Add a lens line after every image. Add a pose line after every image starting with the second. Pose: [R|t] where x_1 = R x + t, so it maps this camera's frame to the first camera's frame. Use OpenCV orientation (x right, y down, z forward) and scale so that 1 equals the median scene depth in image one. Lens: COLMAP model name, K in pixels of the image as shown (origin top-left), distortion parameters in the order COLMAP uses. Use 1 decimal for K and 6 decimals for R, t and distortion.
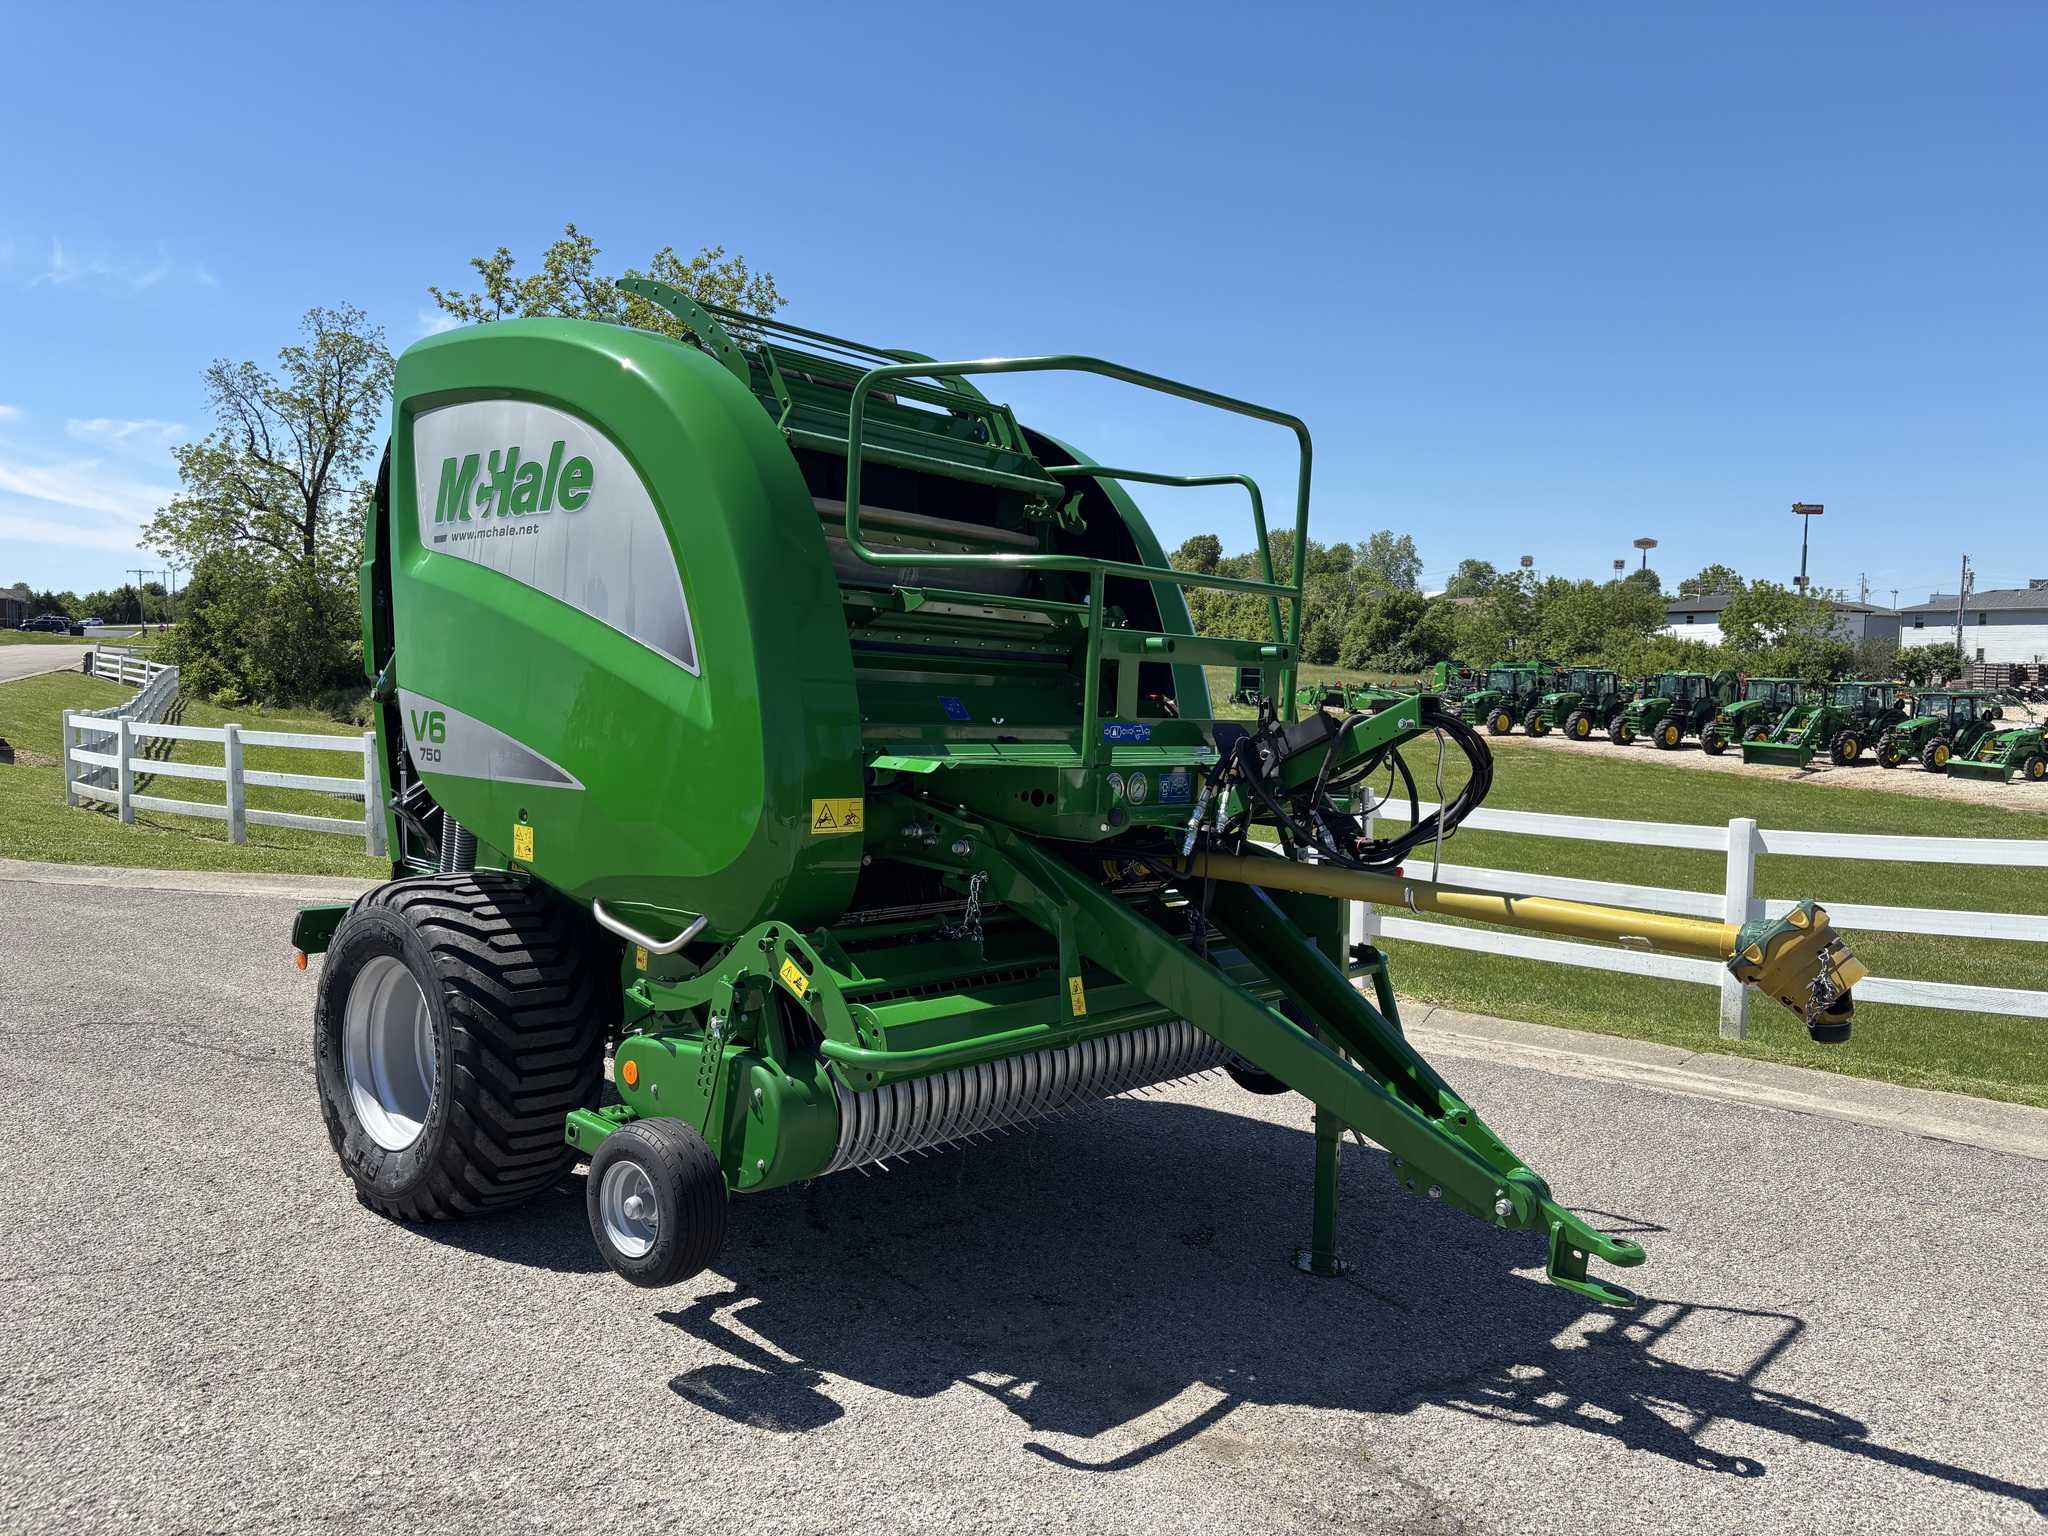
lens RADIAL K [[1543.7, 0, 1019.6], [0, 1543.7, 792.6], [0, 0, 1]] dist [0.056789, -0.068932]
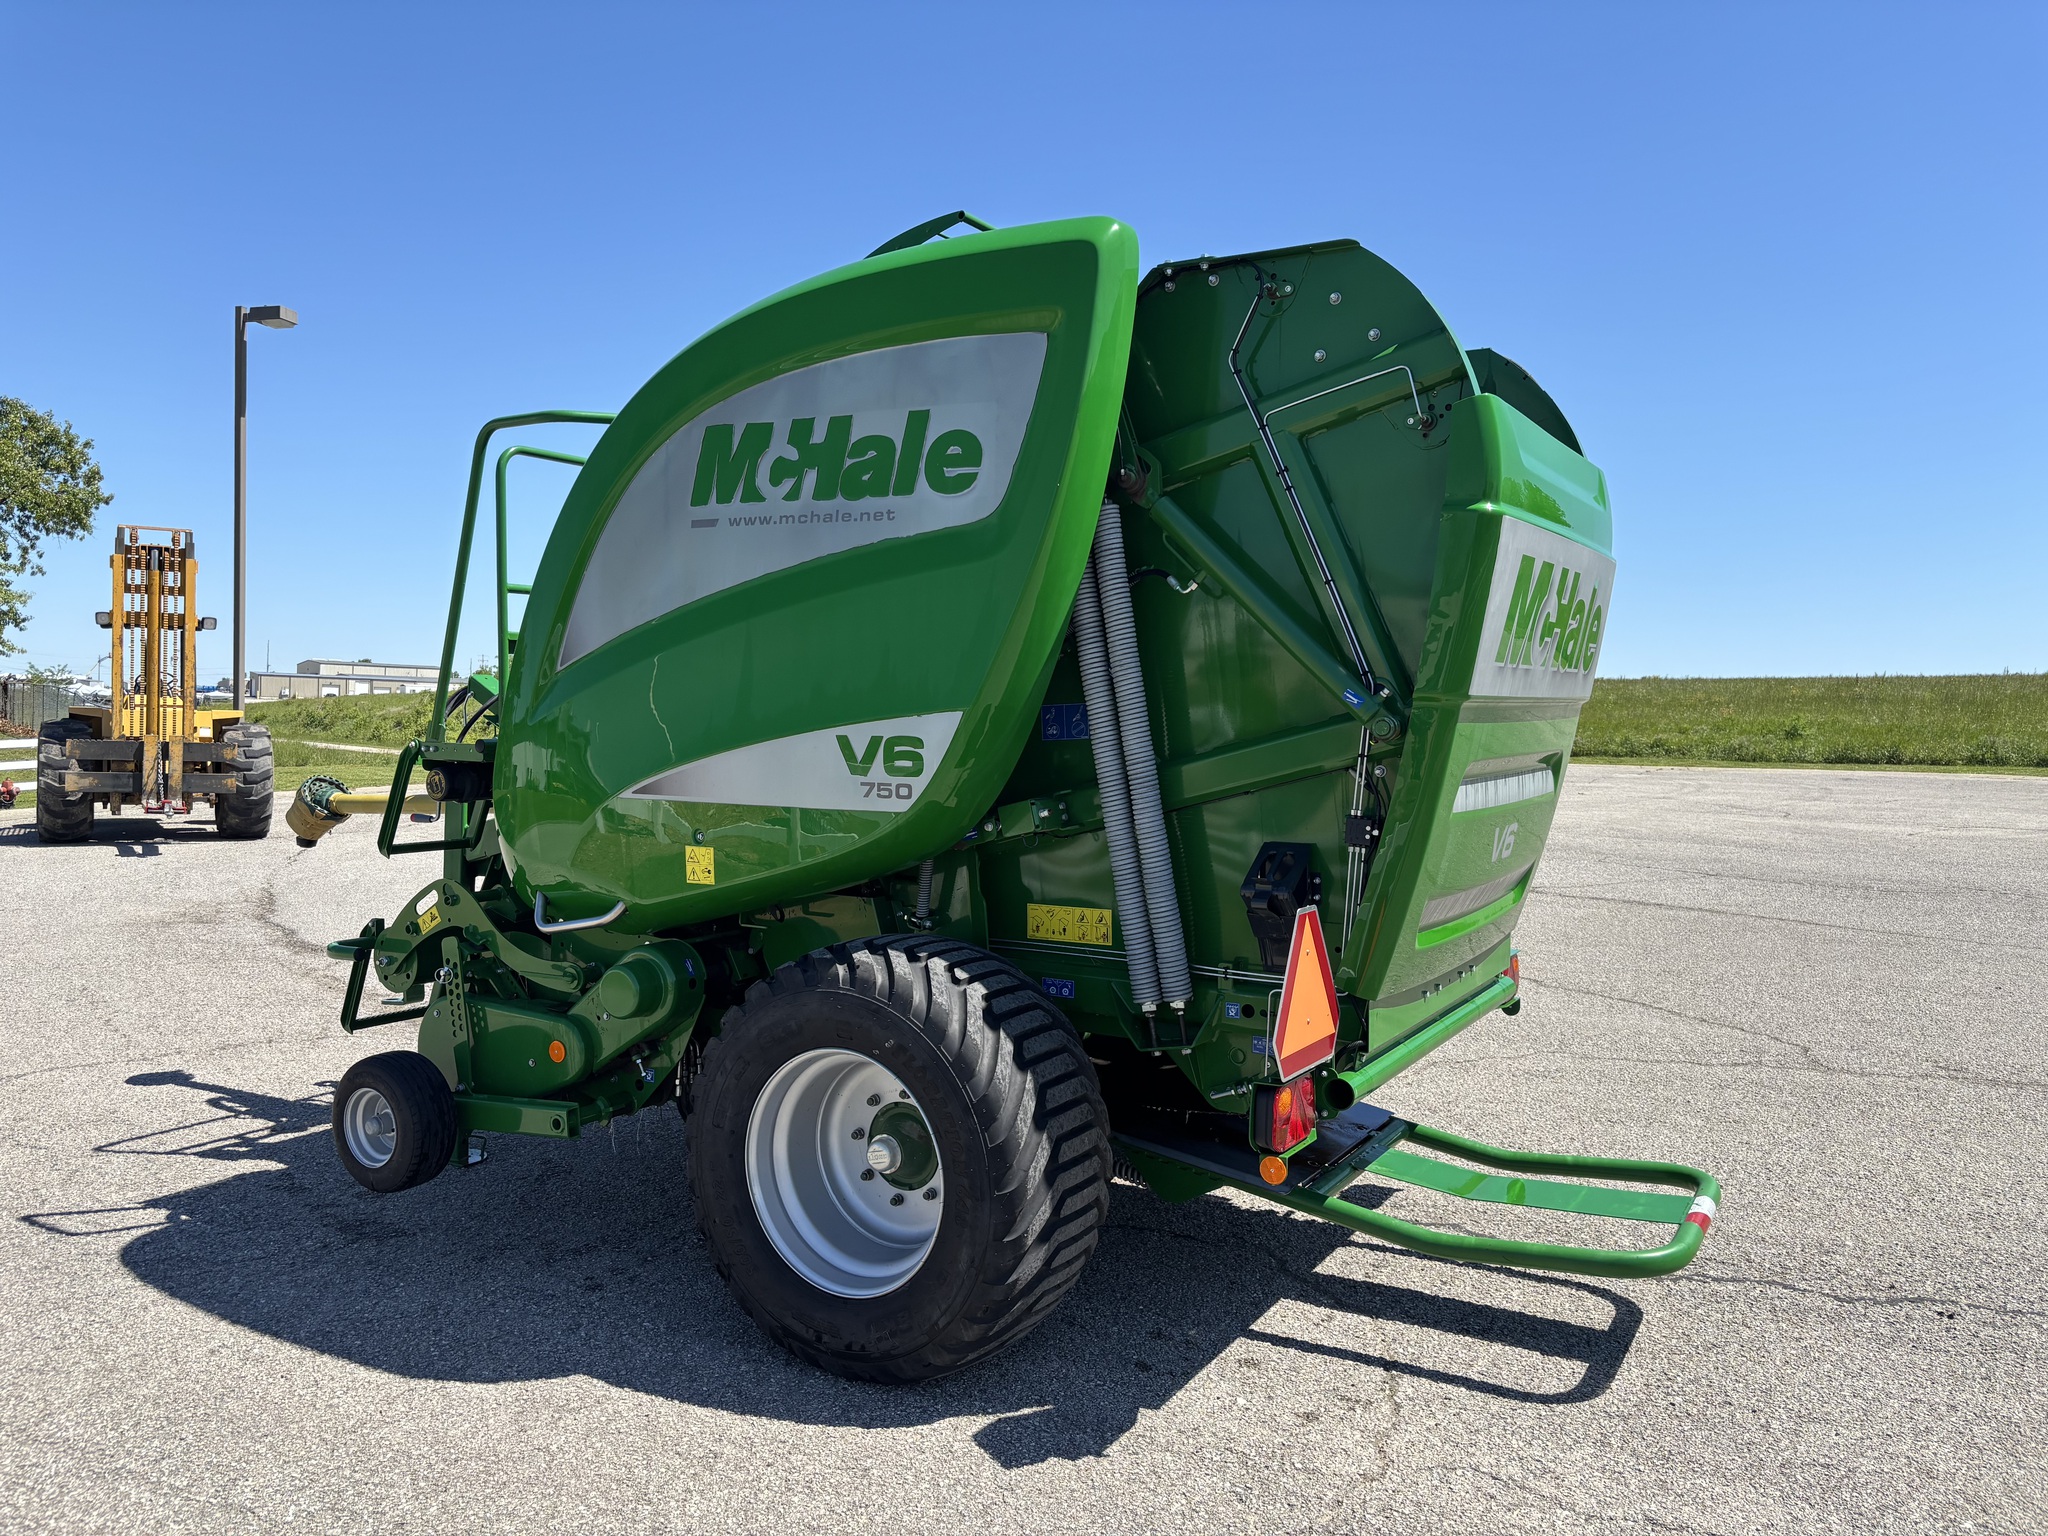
lens RADIAL K [[1538.5, 0, 1013.1], [0, 1538.5, 777.8], [0, 0, 1]] dist [0.092157, -0.126978]
pose [[-0.983119, -0.035423, -0.179504, 0.004242], [-0.055469, 0.992611, 0.107916, -0.141839], [0.174355, 0.116051, -0.977820, 2.344738]]
